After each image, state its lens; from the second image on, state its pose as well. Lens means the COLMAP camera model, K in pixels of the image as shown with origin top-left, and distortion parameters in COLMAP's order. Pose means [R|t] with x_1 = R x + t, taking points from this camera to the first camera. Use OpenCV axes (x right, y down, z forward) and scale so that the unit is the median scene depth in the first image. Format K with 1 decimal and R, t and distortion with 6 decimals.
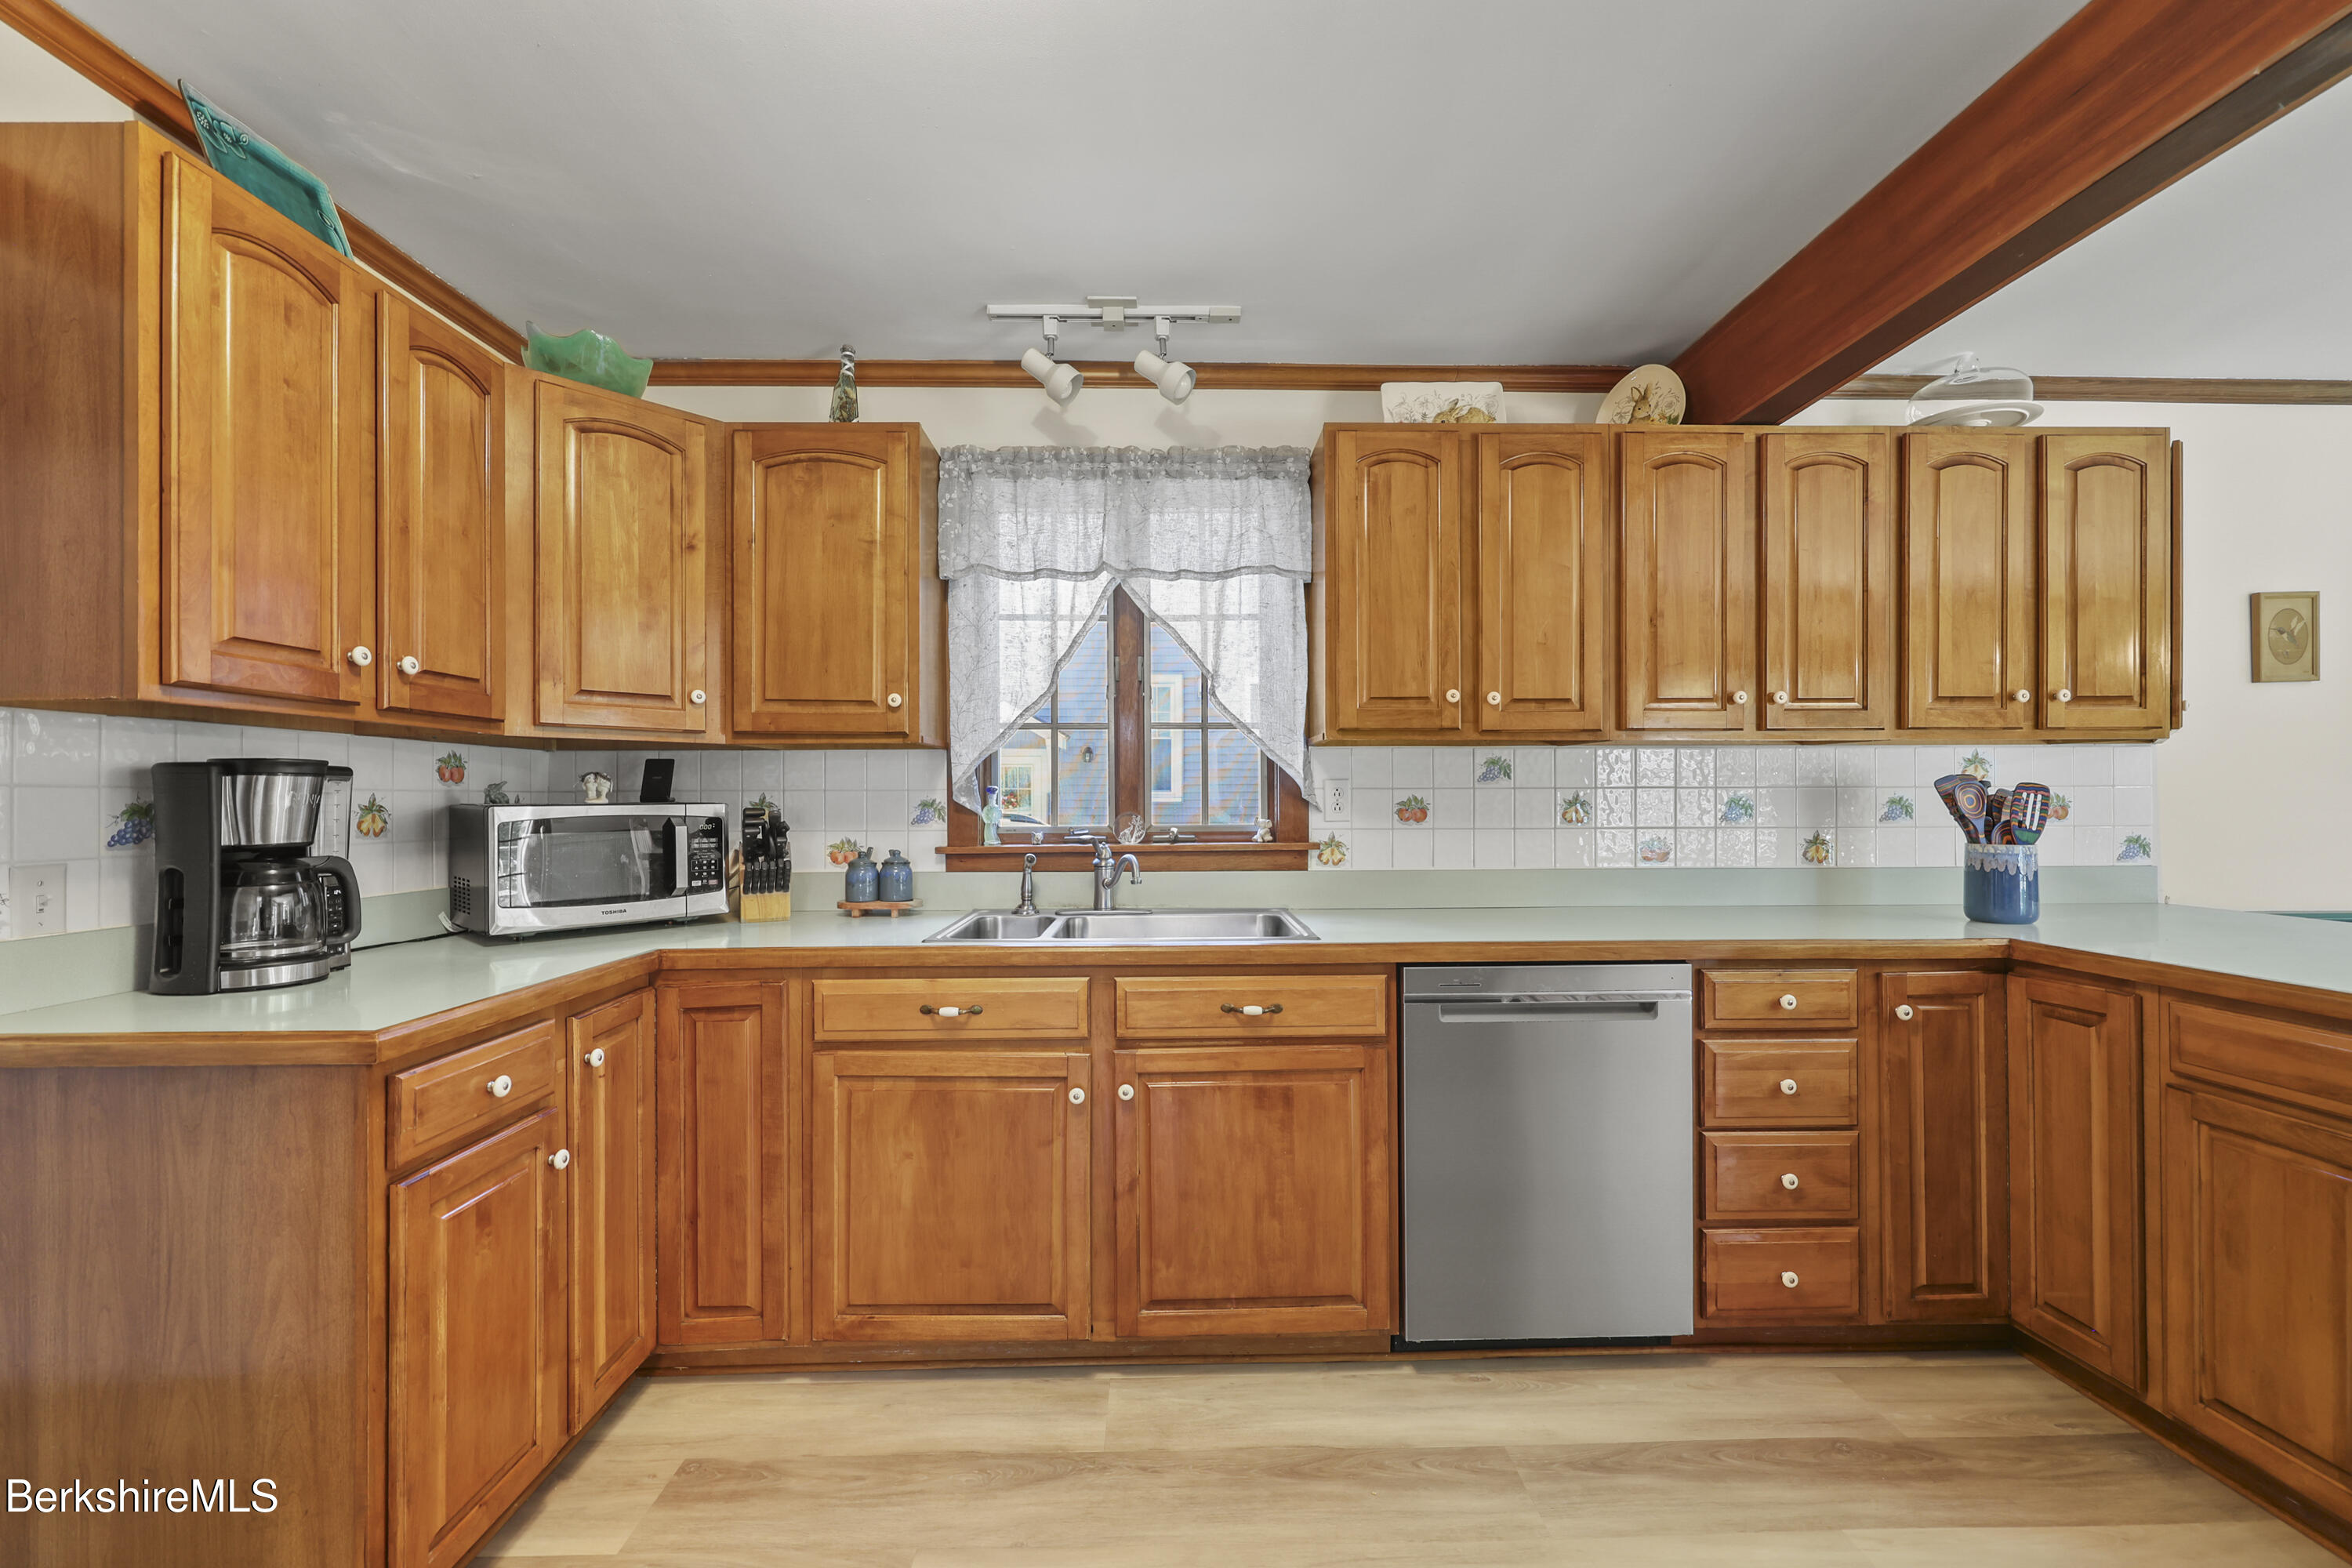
lens RADIAL K [[955.1, 0, 1183.2], [0, 955.1, 793.9], [0, 0, 1]] dist [0.003435, -0.001663]
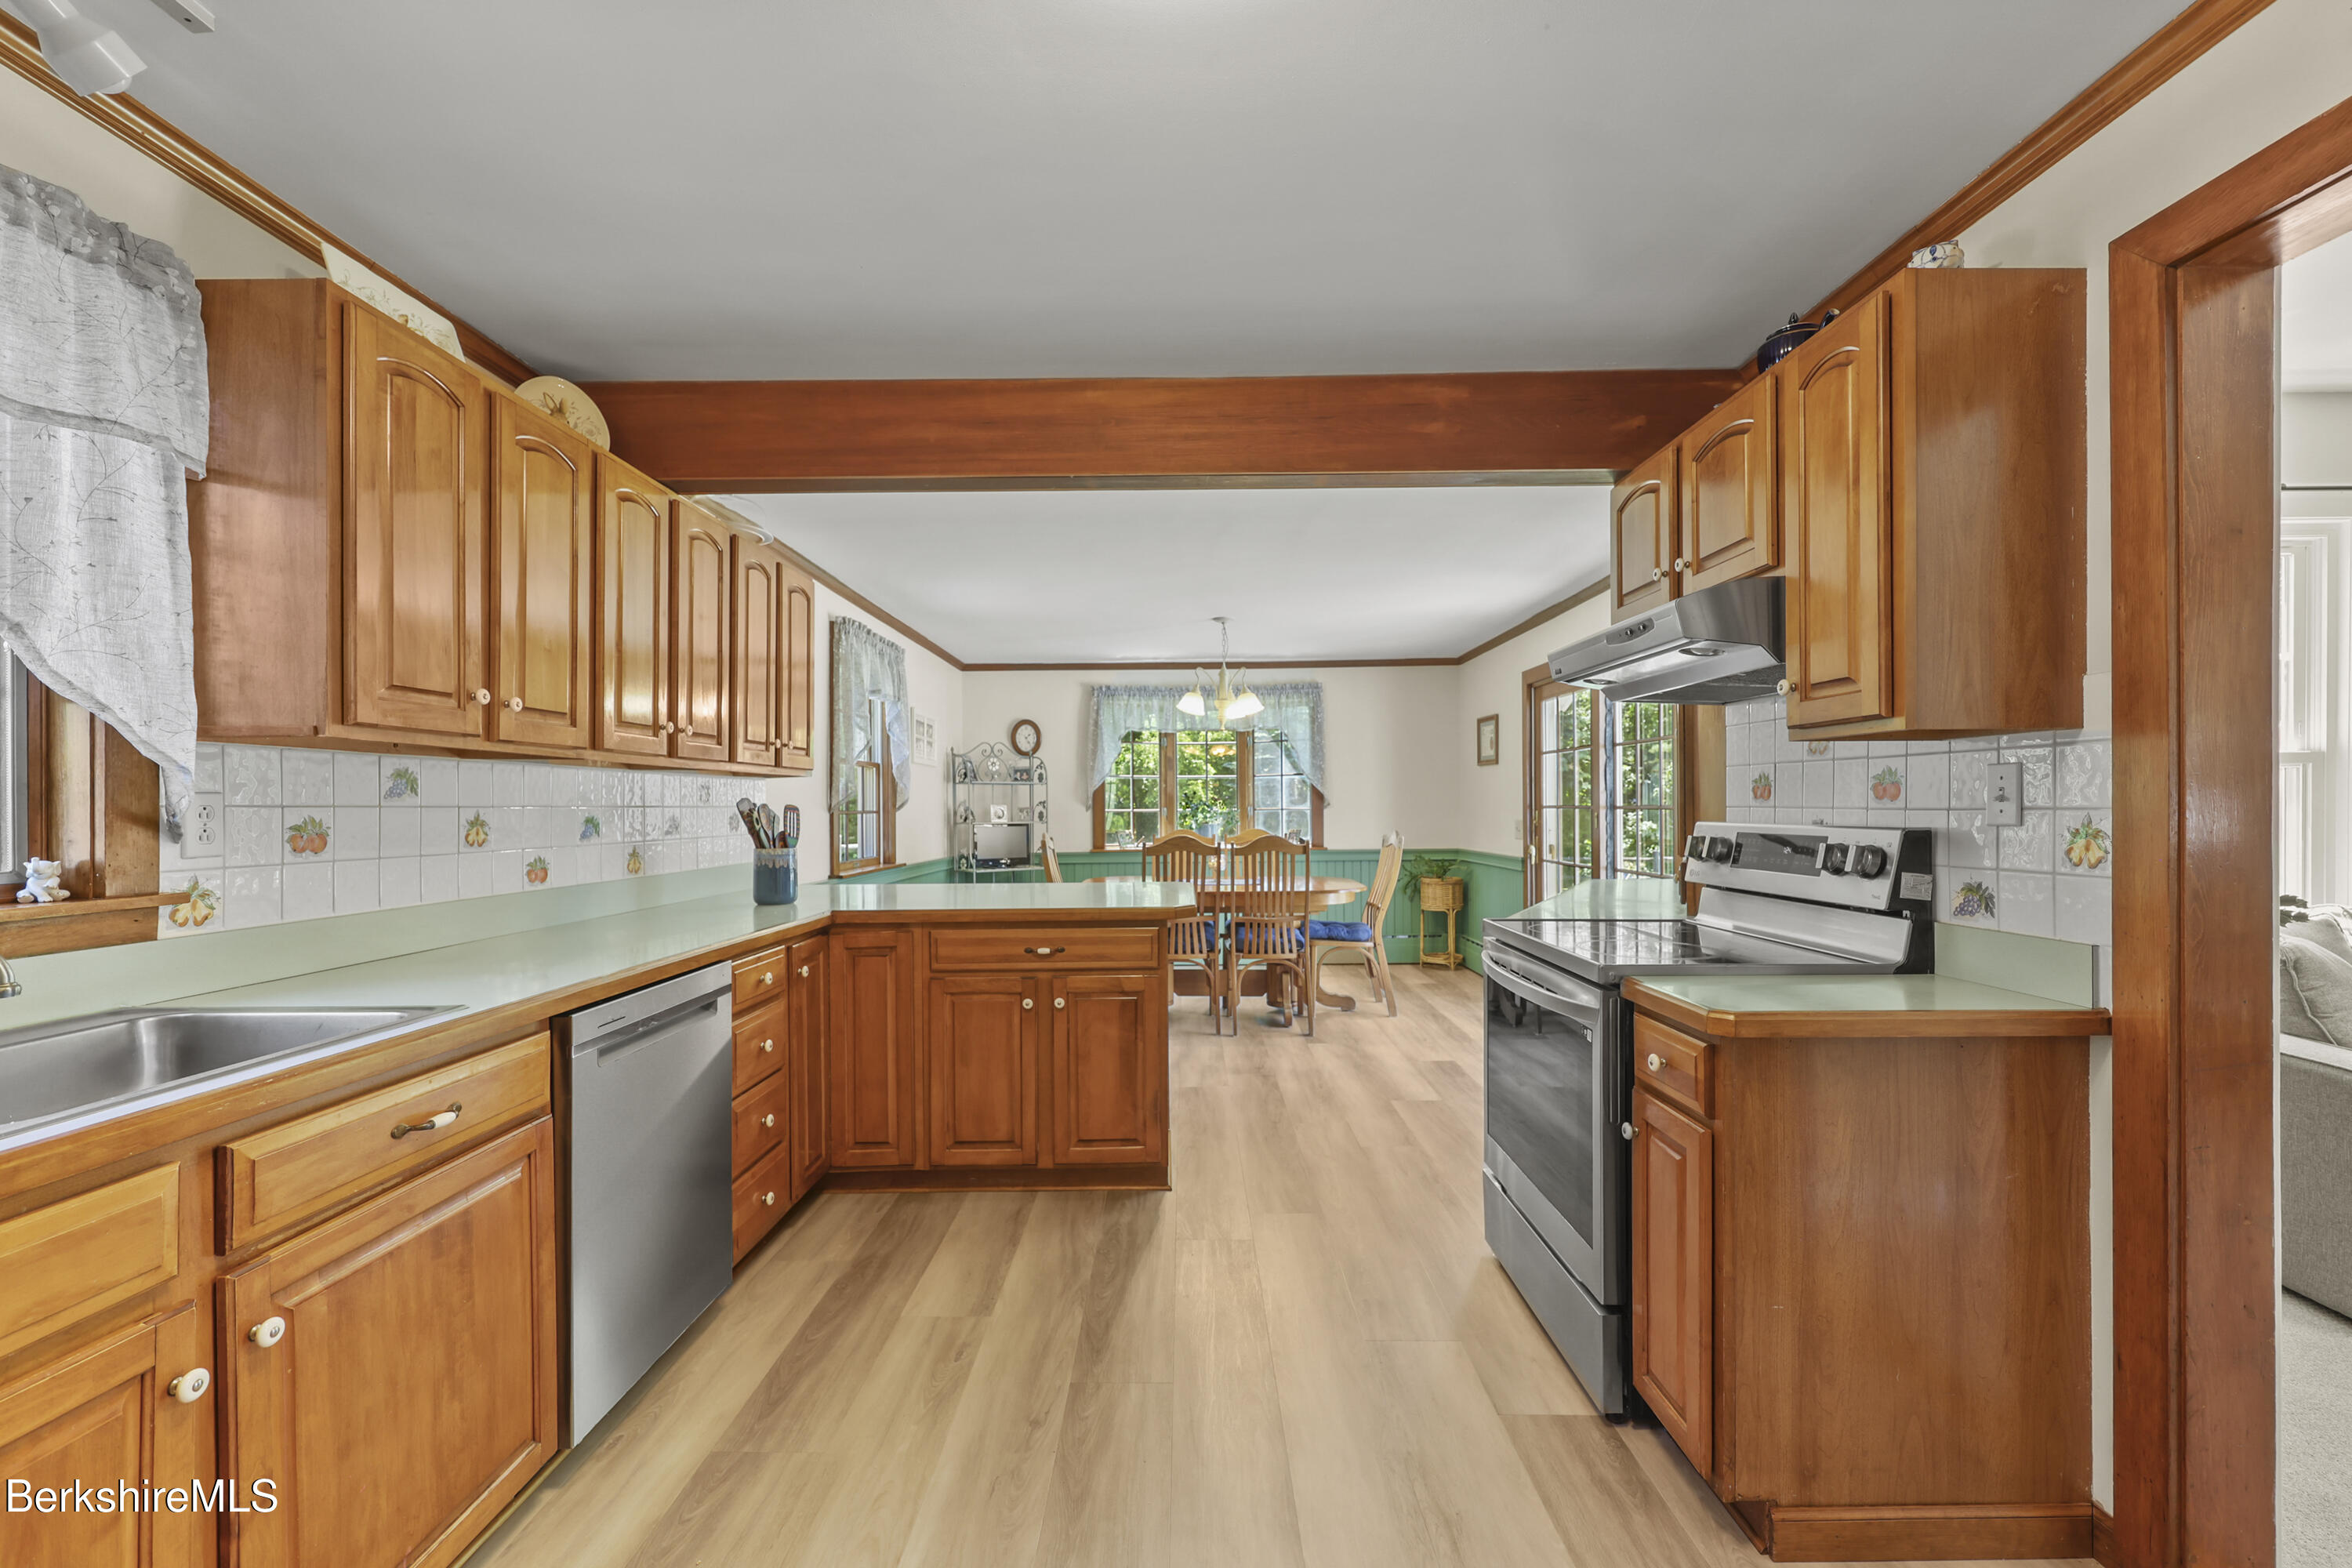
lens RADIAL K [[955.1, 0, 1183.4], [0, 955.1, 806.0], [0, 0, 1]] dist [0.003435, -0.001663]
pose [[0.024507, 0.005143, 0.999686, -0.538770], [0.001364, 0.999986, -0.005178, -0.001910], [-0.999699, 0.001490, 0.024499, 0.371948]]
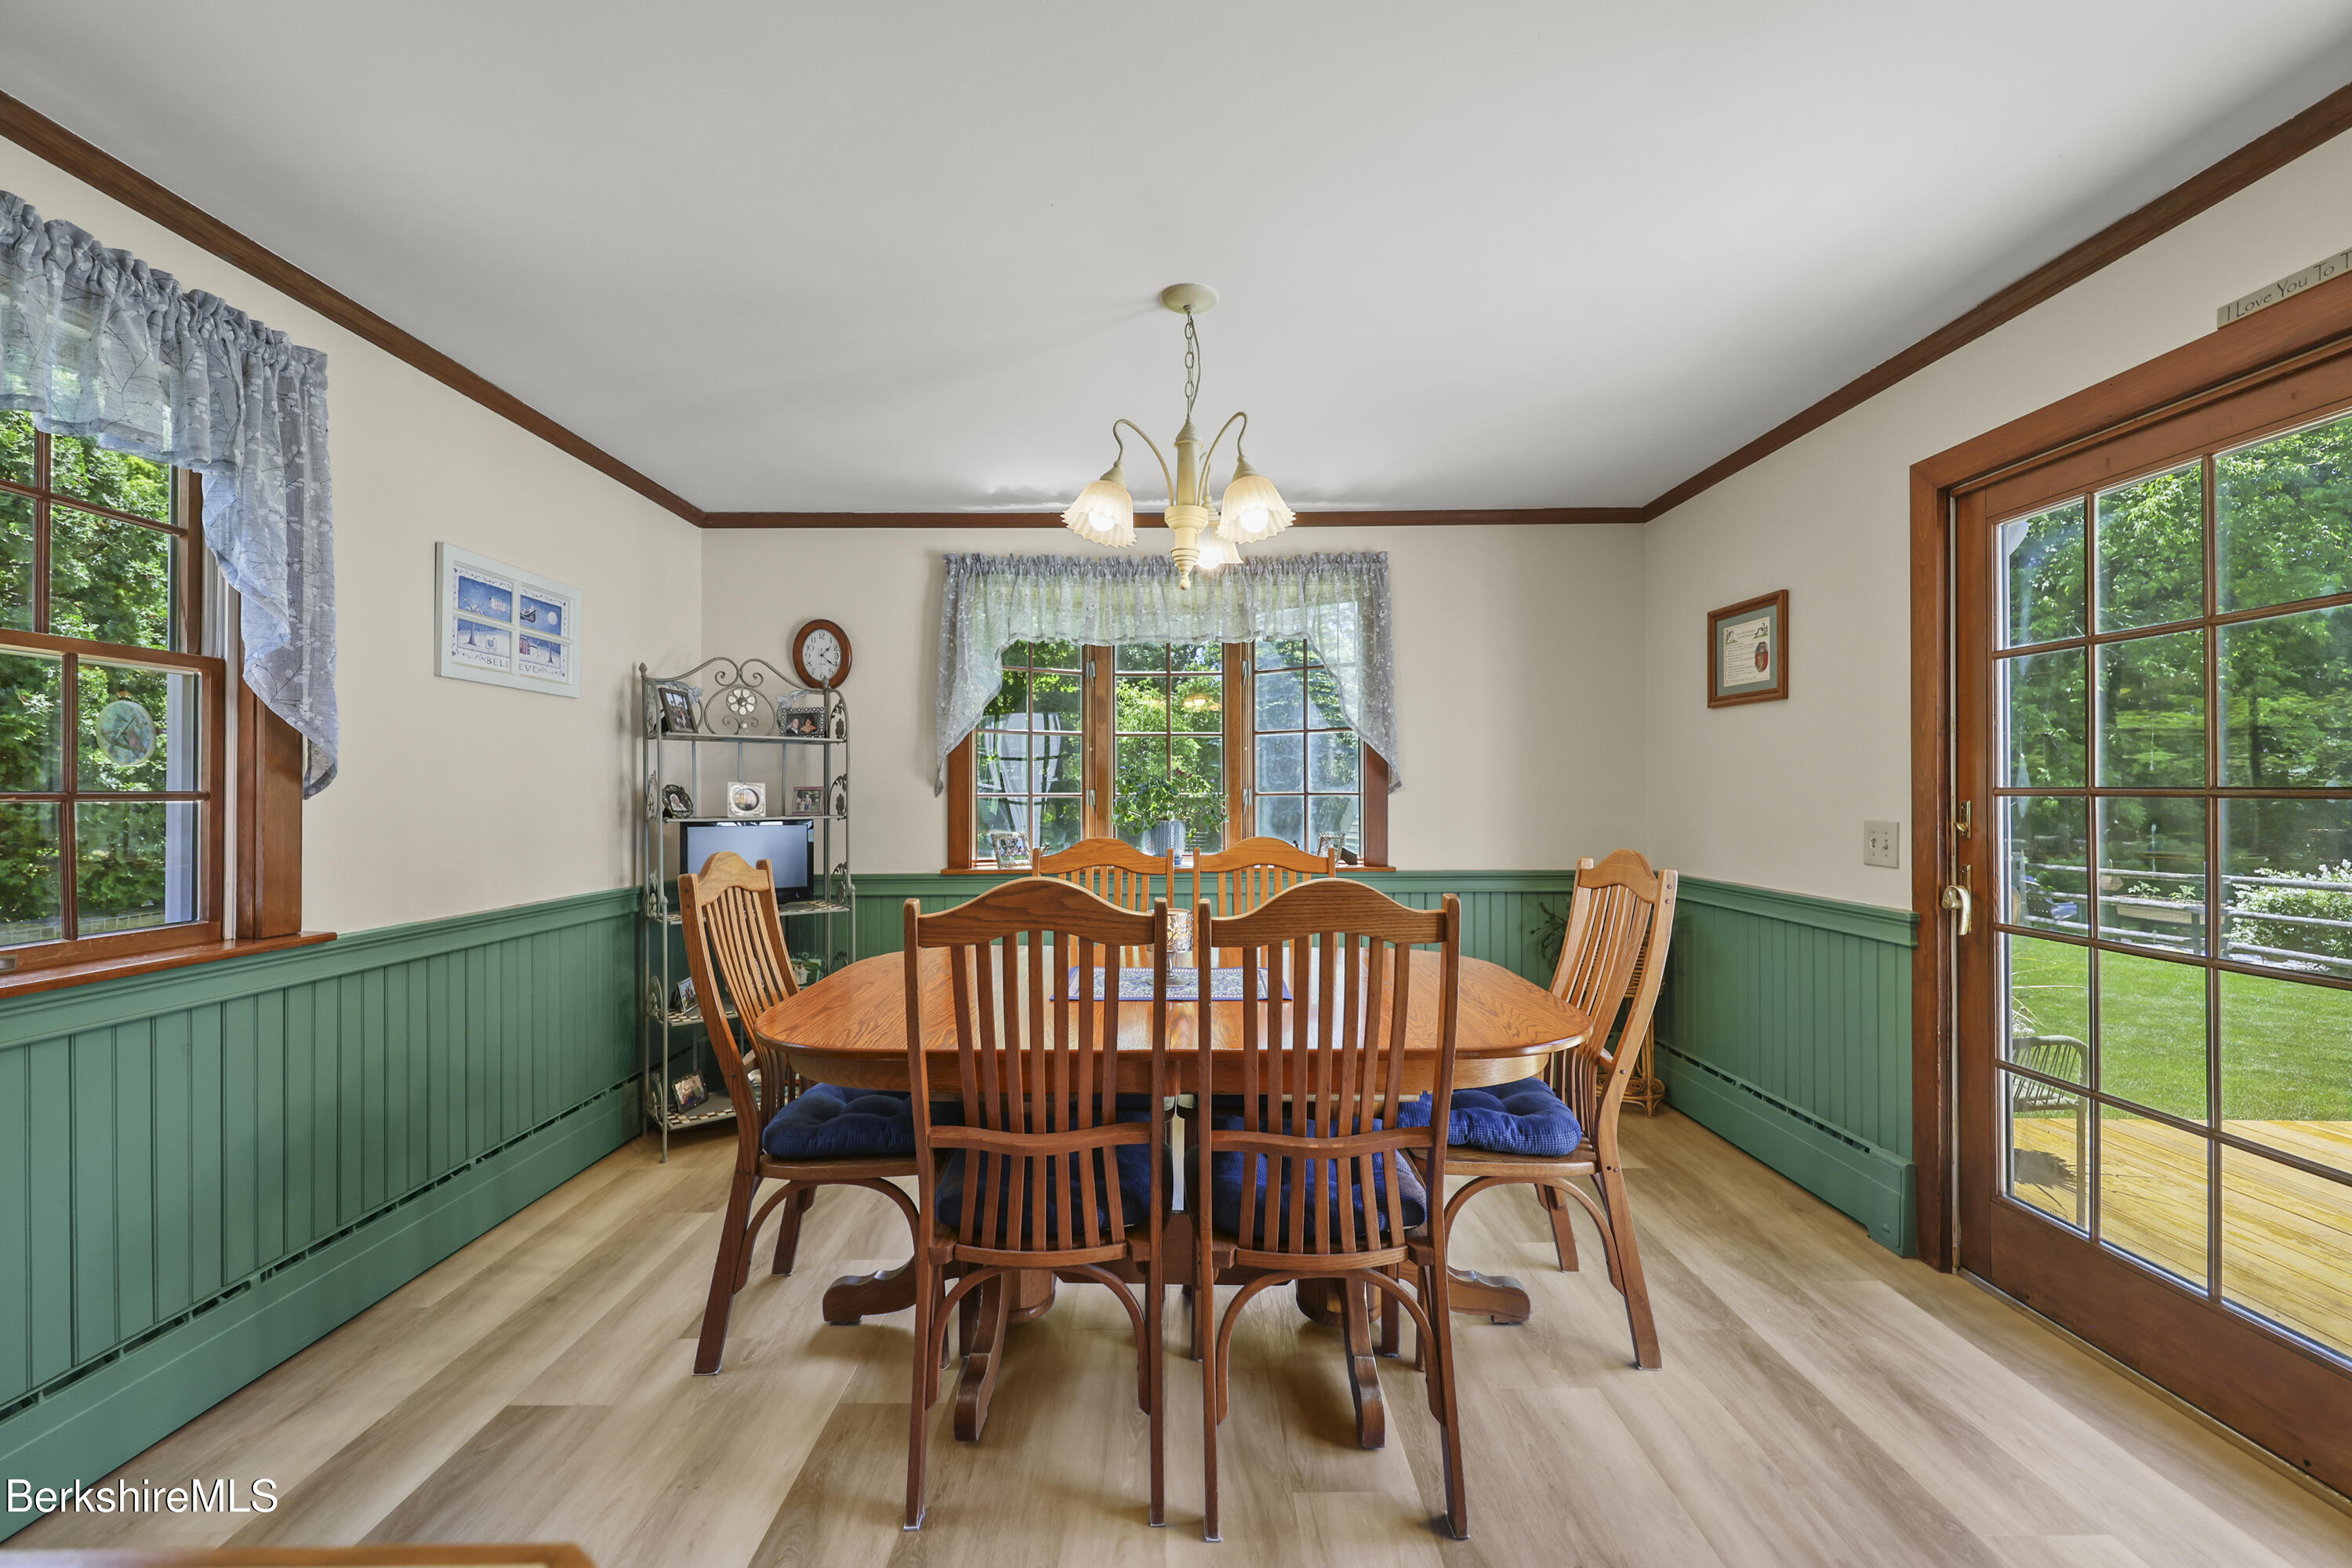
lens RADIAL K [[955.1, 0, 1180.9], [0, 955.1, 784.1], [0, 0, 1]] dist [0.003435, -0.001663]
pose [[0.015392, 0.010266, 0.999829, 1.045904], [-0.003289, 0.999942, -0.010217, -0.006347], [-0.999876, -0.003131, 0.015425, 0.316868]]
